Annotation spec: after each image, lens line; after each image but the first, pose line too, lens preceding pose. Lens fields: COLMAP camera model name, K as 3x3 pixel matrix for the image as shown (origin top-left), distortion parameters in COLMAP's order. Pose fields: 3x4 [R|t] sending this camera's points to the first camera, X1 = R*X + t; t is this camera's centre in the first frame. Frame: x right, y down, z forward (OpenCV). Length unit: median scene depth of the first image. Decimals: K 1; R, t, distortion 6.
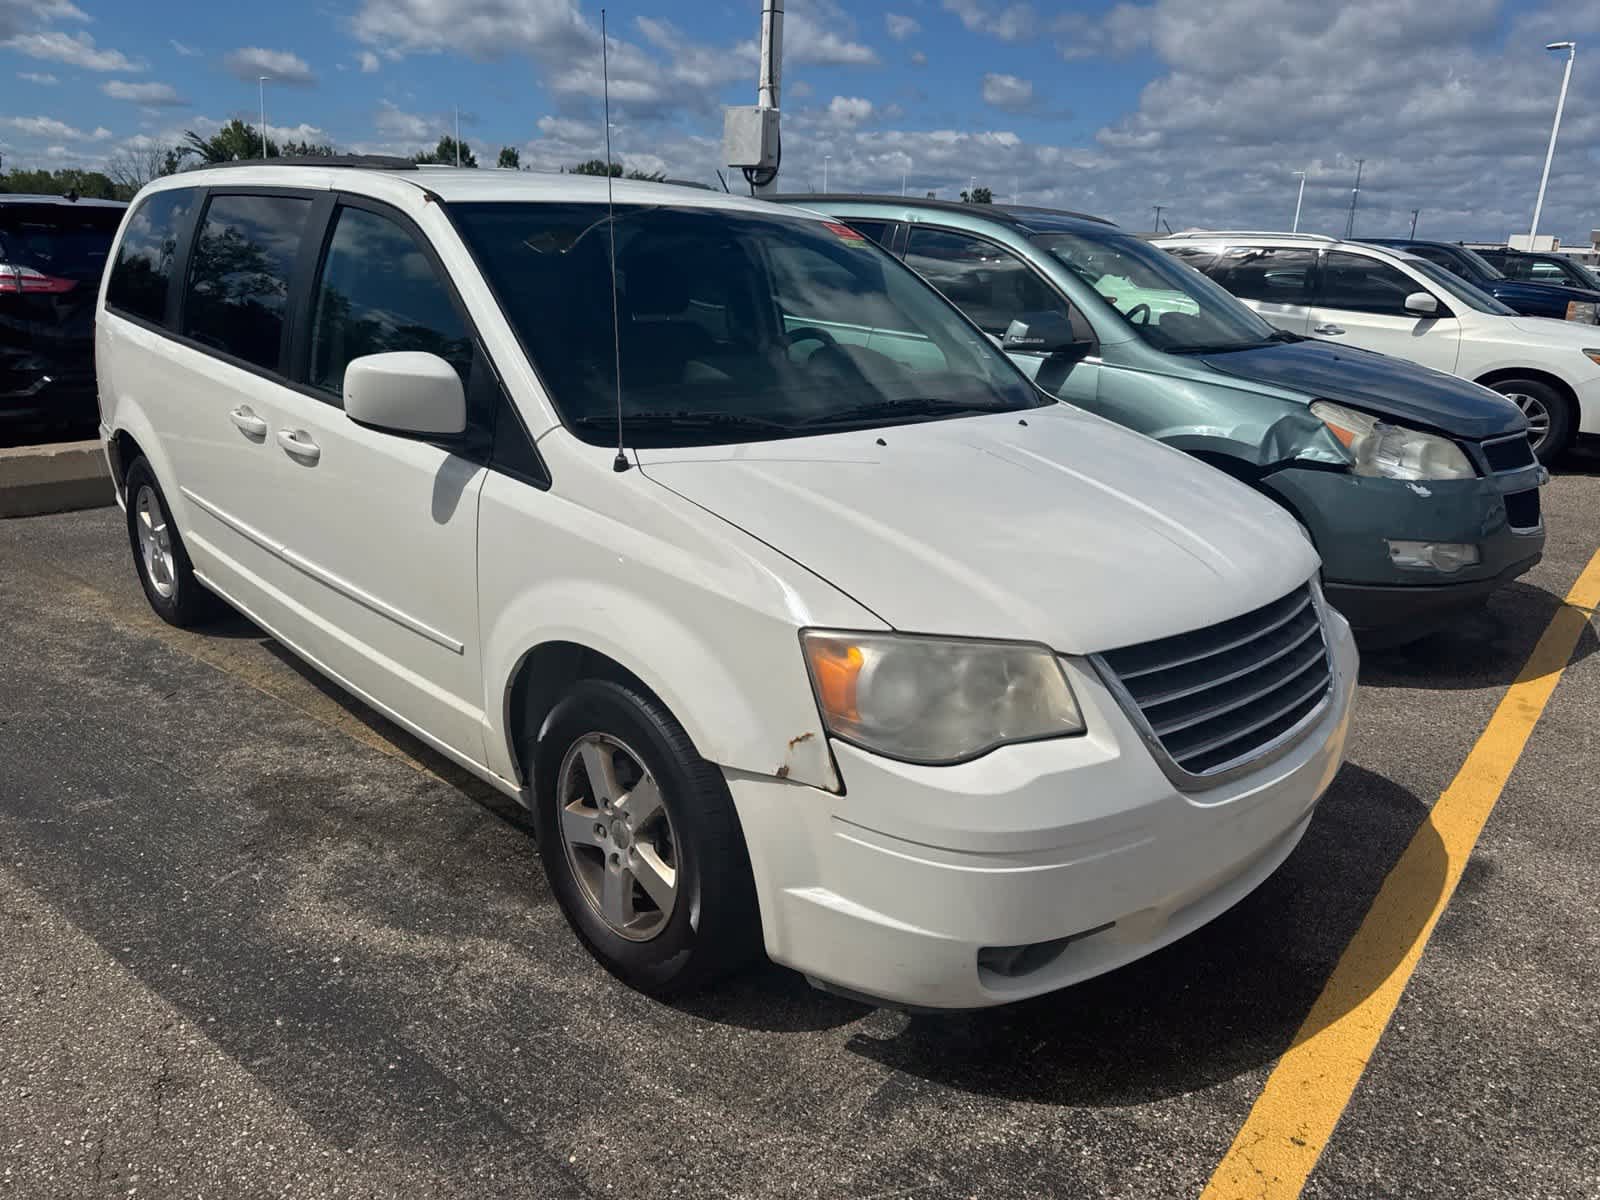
lens RADIAL K [[1143.3, 0, 811.2], [0, 1143.3, 597.7], [0, 0, 1]] dist [0.014668, -0.015860]
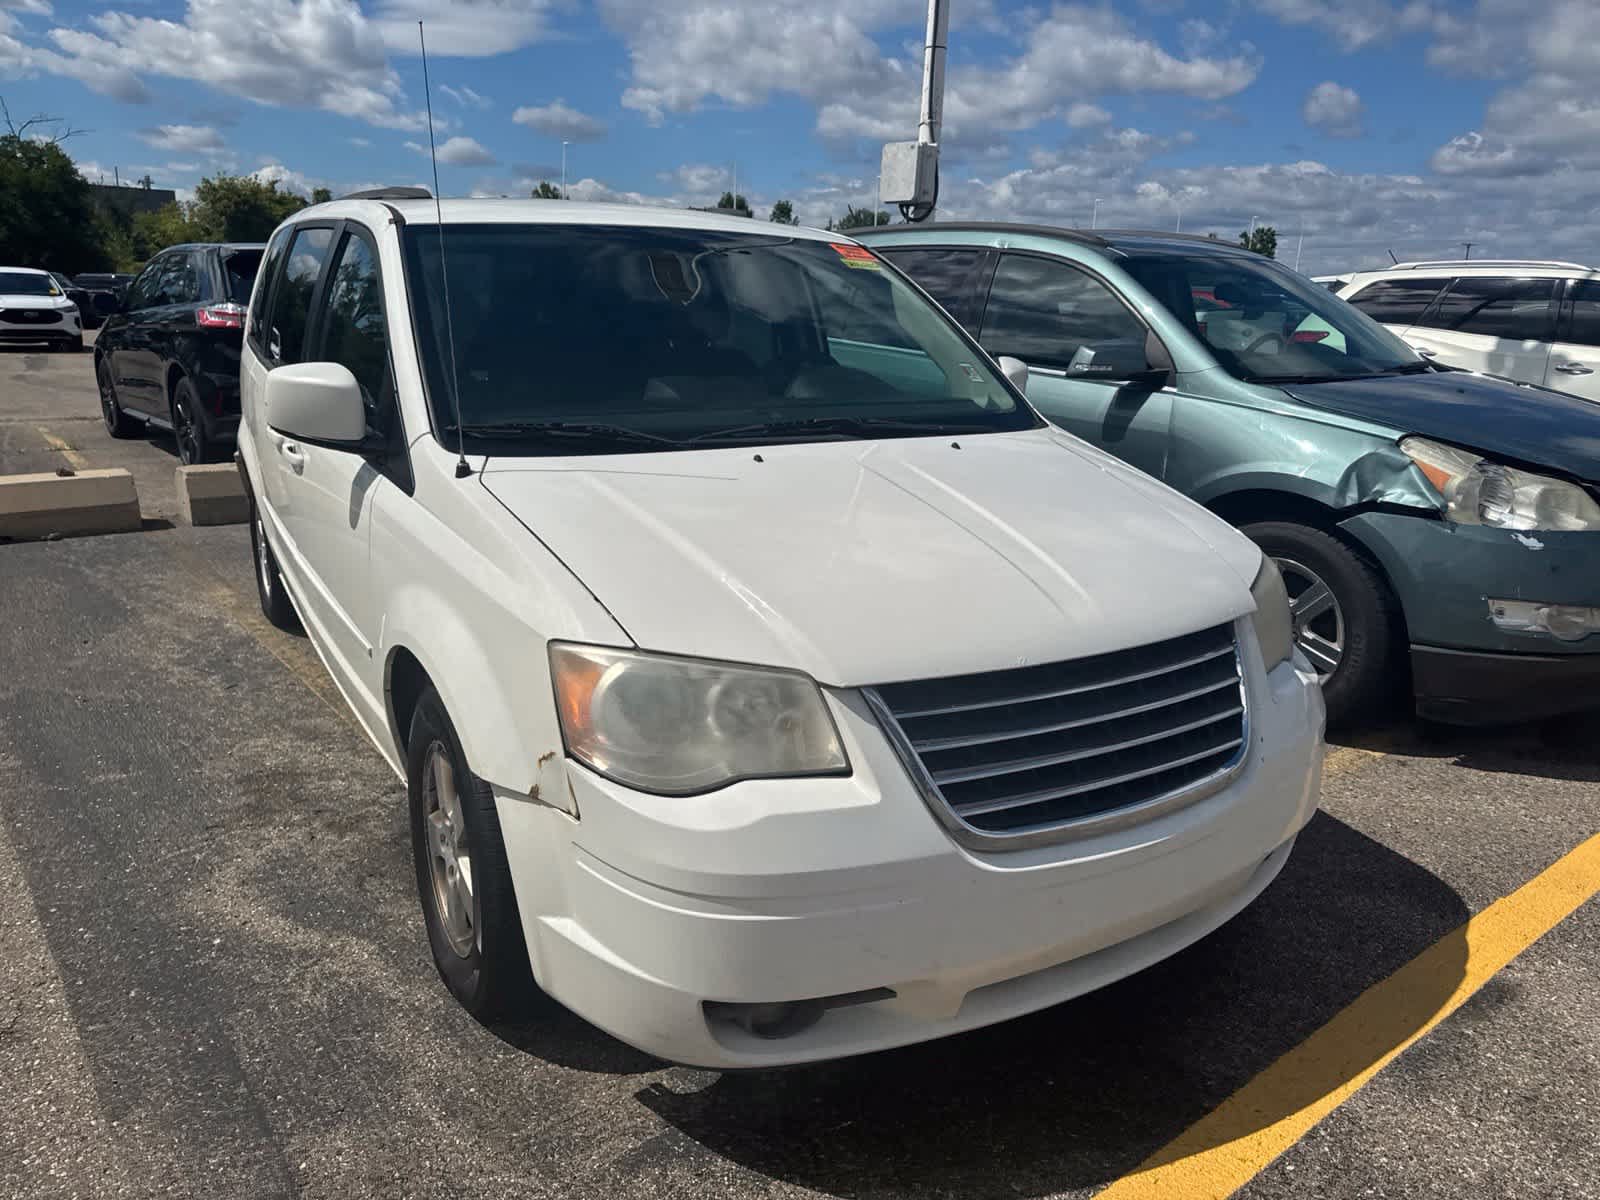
lens RADIAL K [[1143.3, 0, 810.1], [0, 1143.3, 593.6], [0, 0, 1]] dist [0.014668, -0.015860]
pose [[0.974339, 0.046898, -0.220144, 0.311812], [-0.055810, 0.997847, -0.034439, 0.006282], [0.218055, 0.045842, 0.974859, 0.084225]]
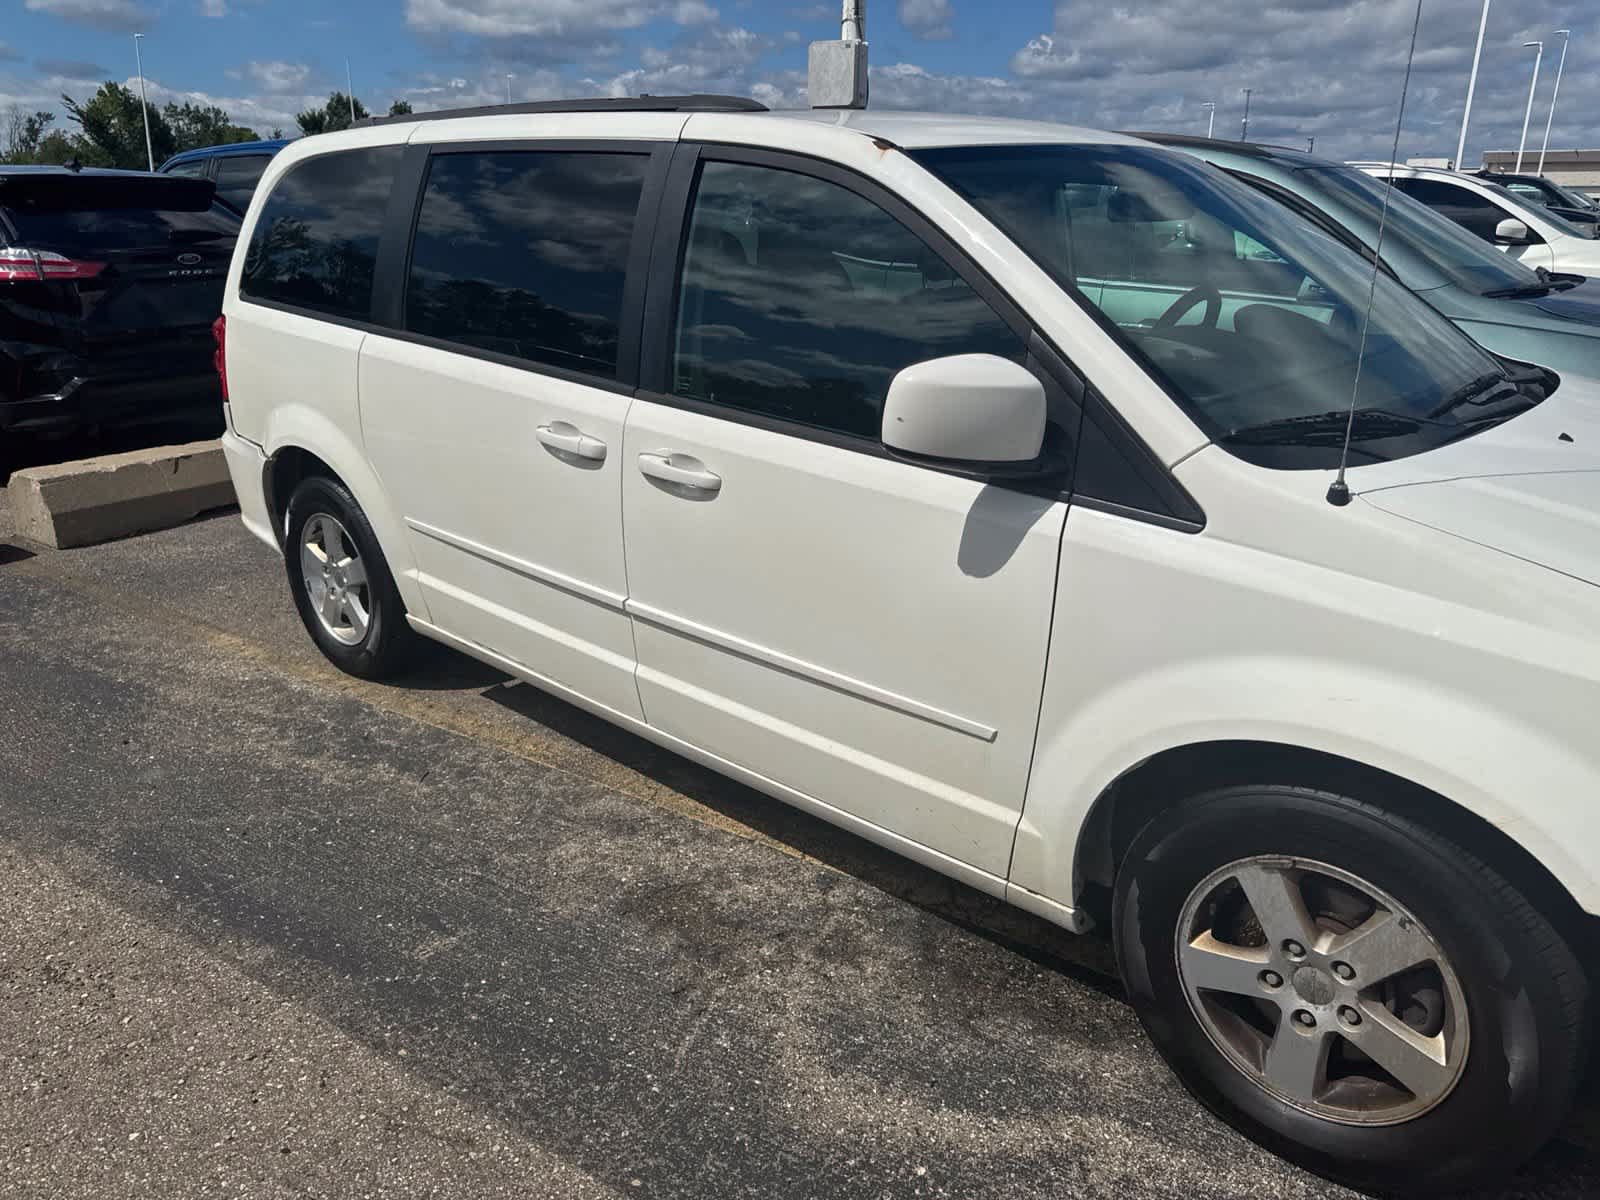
lens RADIAL K [[1143.3, 0, 810.9], [0, 1143.3, 579.5], [0, 0, 1]] dist [0.014668, -0.015860]
pose [[0.995966, -0.059291, 0.067352, -0.492347], [0.057367, 0.997898, 0.030153, -0.093779], [-0.068998, -0.026167, 0.997274, 0.254071]]
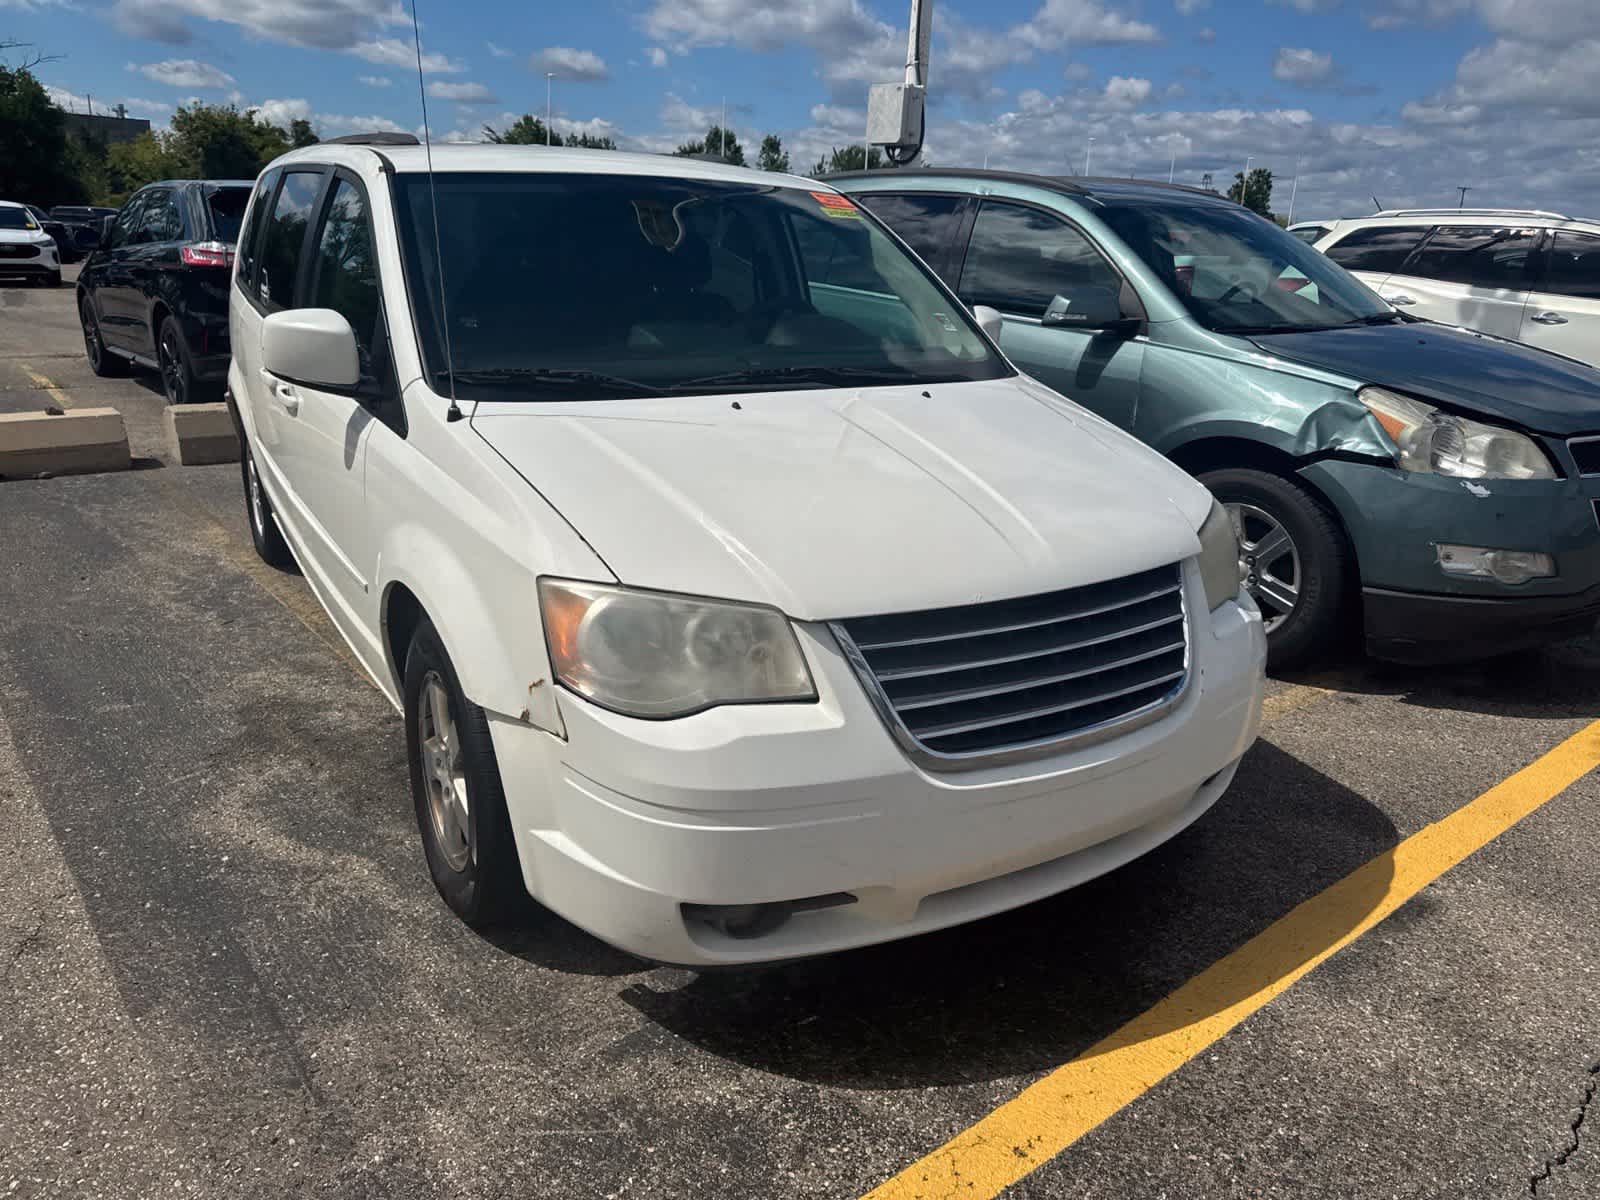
lens RADIAL K [[1143.3, 0, 812.5], [0, 1143.3, 595.0], [0, 0, 1]] dist [0.014668, -0.015860]
pose [[0.976638, 0.063277, -0.205363, 0.335981], [-0.061462, 0.997994, 0.015208, 0.009879], [0.205913, -0.002231, 0.978568, 0.033185]]
